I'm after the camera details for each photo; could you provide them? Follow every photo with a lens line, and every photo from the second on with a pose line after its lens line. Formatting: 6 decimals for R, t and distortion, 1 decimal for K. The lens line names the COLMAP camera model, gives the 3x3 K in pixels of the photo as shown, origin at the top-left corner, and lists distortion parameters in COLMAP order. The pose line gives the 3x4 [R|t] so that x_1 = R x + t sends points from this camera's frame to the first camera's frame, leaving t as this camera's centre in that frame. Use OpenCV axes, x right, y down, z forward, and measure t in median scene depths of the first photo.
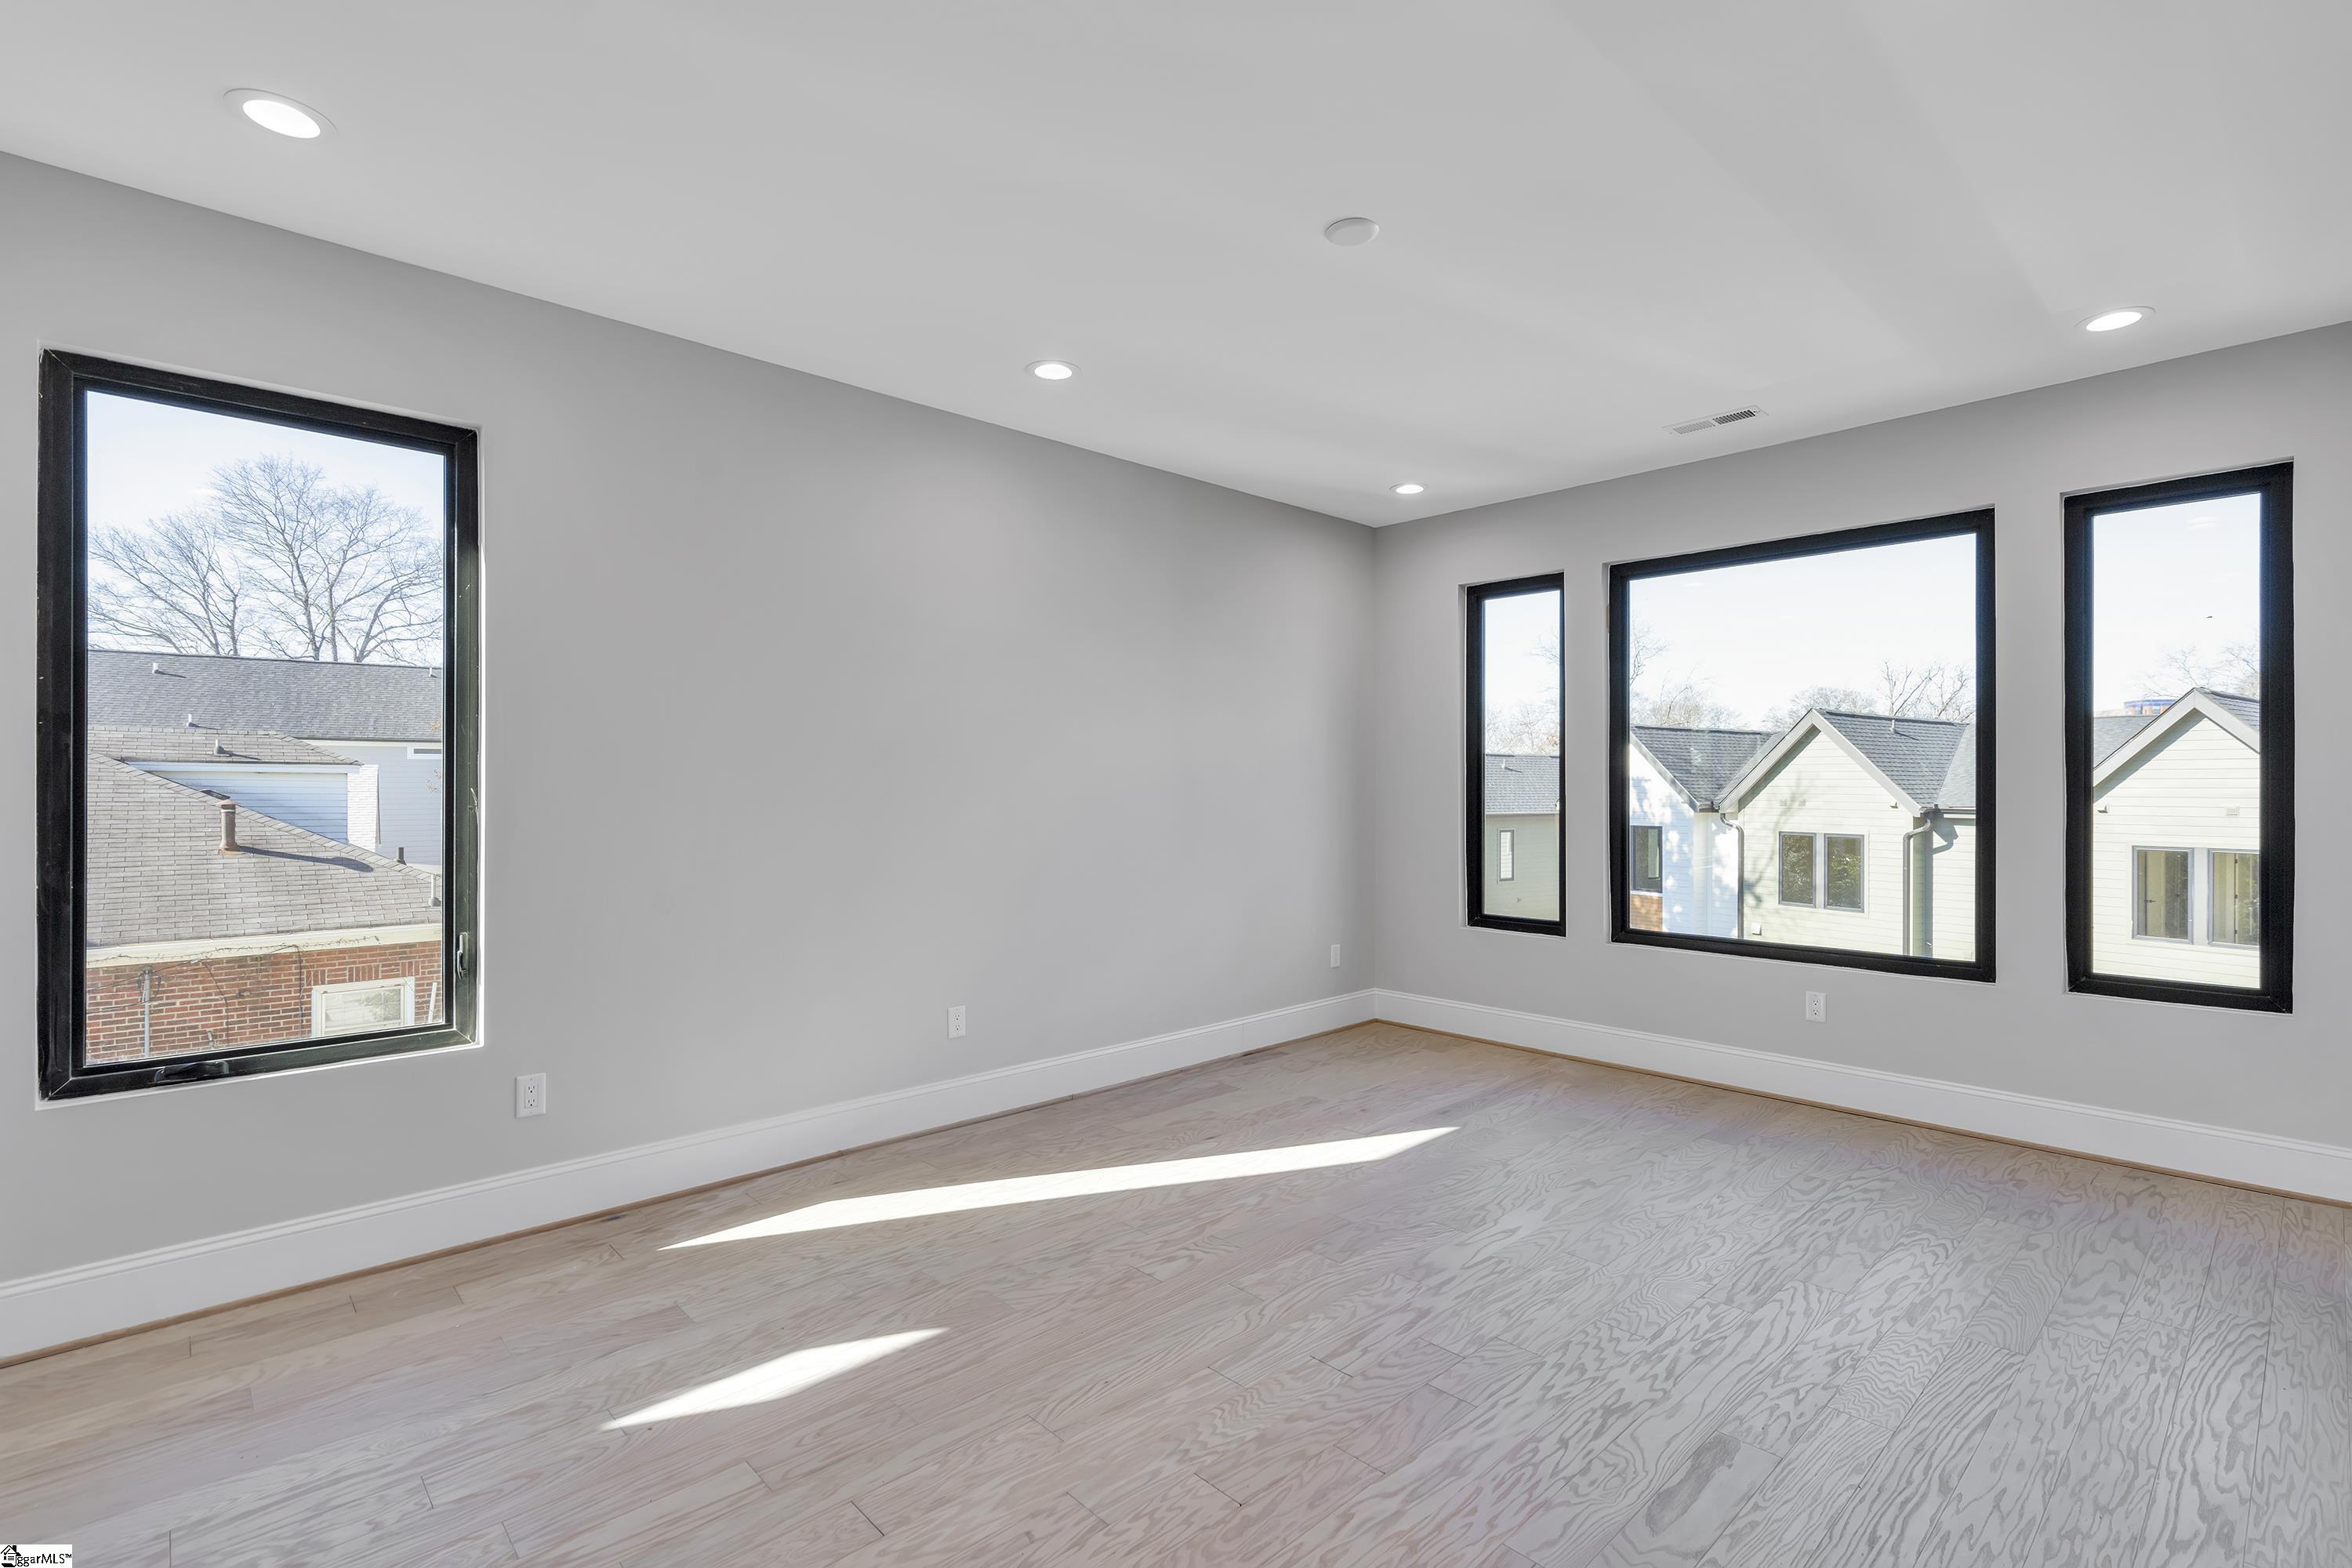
lens RADIAL K [[1060.3, 0, 1176.0], [0, 1060.3, 784.0], [0, 0, 1]] dist [-0.002316, -0.000084]
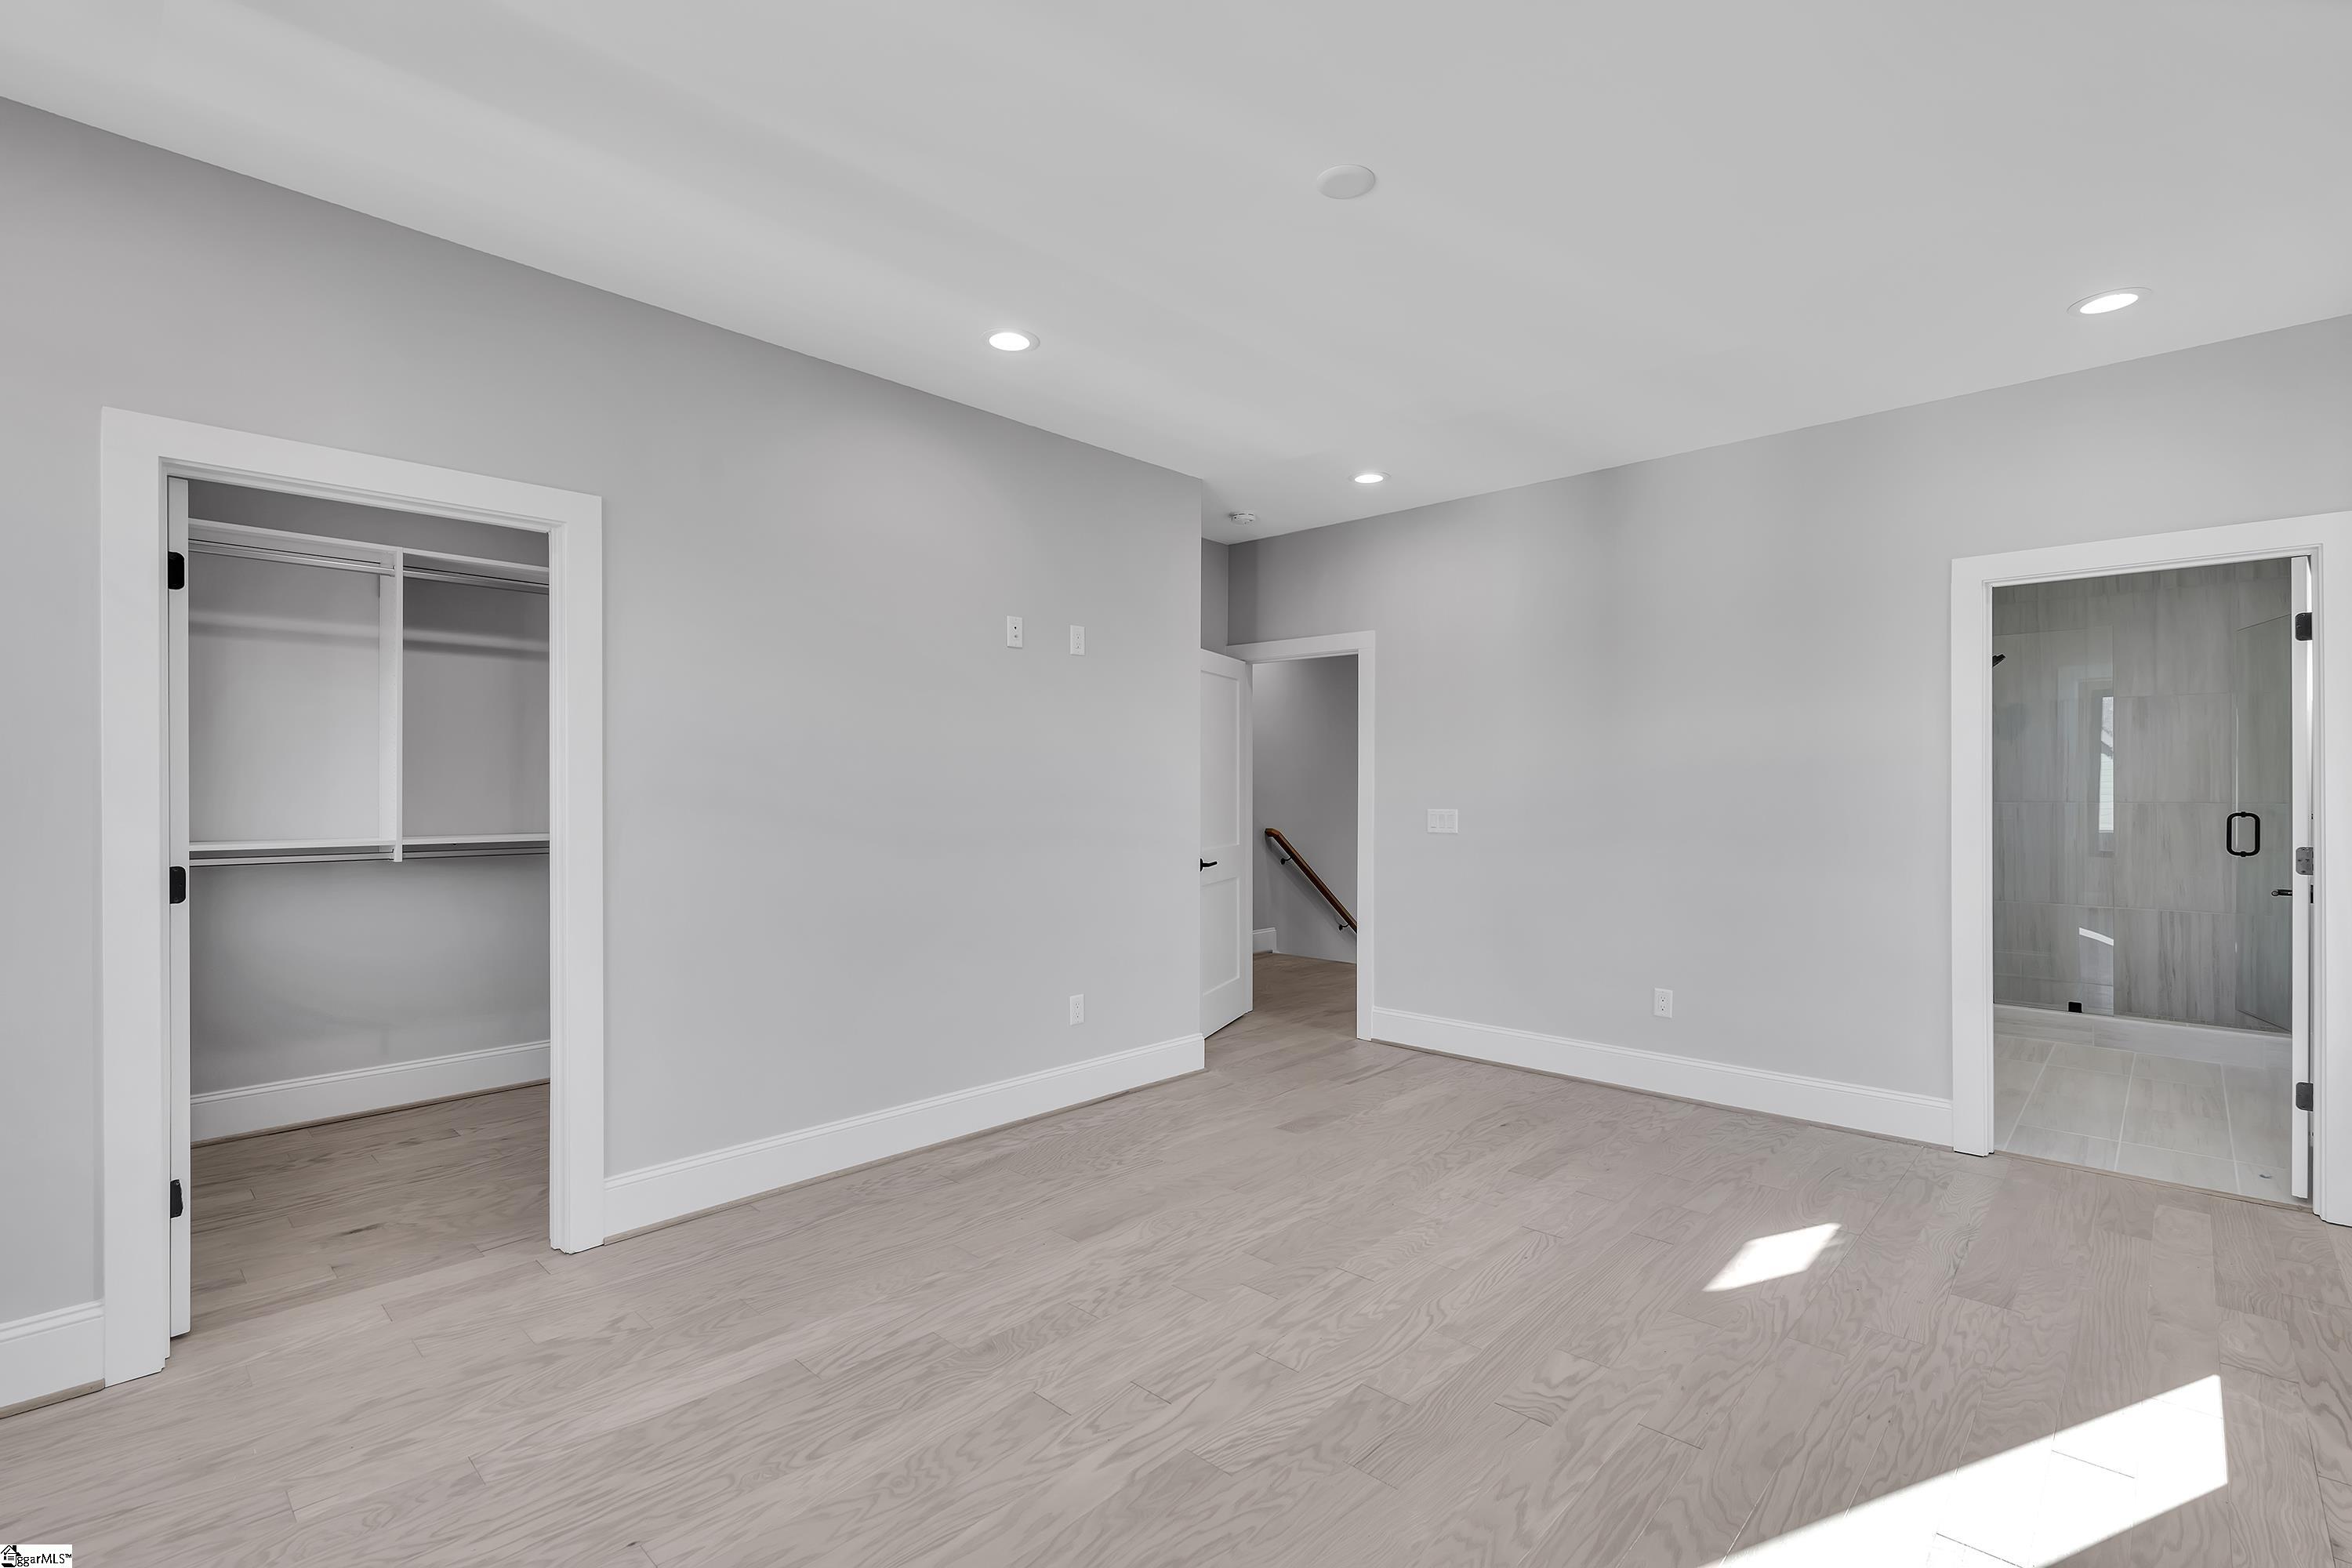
lens RADIAL K [[1060.3, 0, 1176.0], [0, 1060.3, 784.0], [0, 0, 1]] dist [-0.002316, -0.000084]
pose [[-0.998099, -0.001157, -0.061626, 0.381266], [-0.000872, 0.999989, -0.004655, 0.001630], [0.061631, -0.004592, -0.998088, 1.979375]]
